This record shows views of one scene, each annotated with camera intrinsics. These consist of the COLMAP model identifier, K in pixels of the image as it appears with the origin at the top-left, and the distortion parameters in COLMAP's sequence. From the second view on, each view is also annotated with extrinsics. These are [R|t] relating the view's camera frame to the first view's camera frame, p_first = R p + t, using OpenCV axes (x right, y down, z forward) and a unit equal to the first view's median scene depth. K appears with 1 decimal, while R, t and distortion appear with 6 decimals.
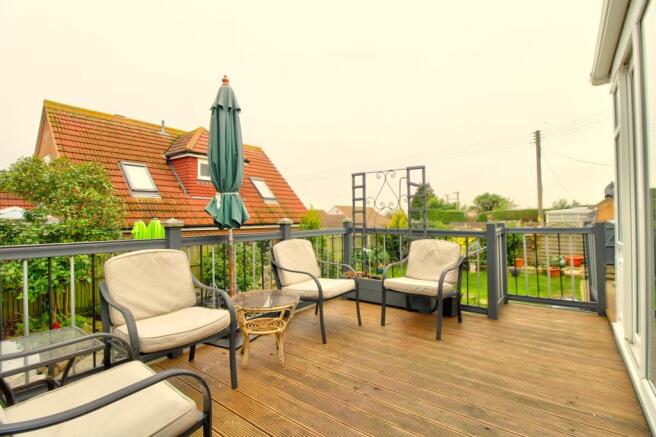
lens RADIAL K [[313.2, 0, 342.4], [0, 313.2, 210.2], [0, 0, 1]] dist [-0.003782, -0.003489]
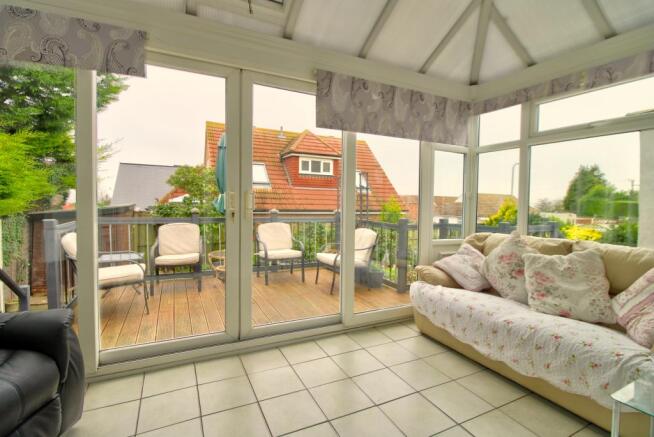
lens RADIAL K [[312.3, 0, 333.8], [0, 312.3, 215.6], [0, 0, 1]] dist [-0.003782, -0.003489]
pose [[0.896860, 0.040927, -0.440417, 0.227081], [-0.014036, 0.997842, 0.064145, -0.012716], [0.442091, -0.051348, 0.895499, -0.071414]]
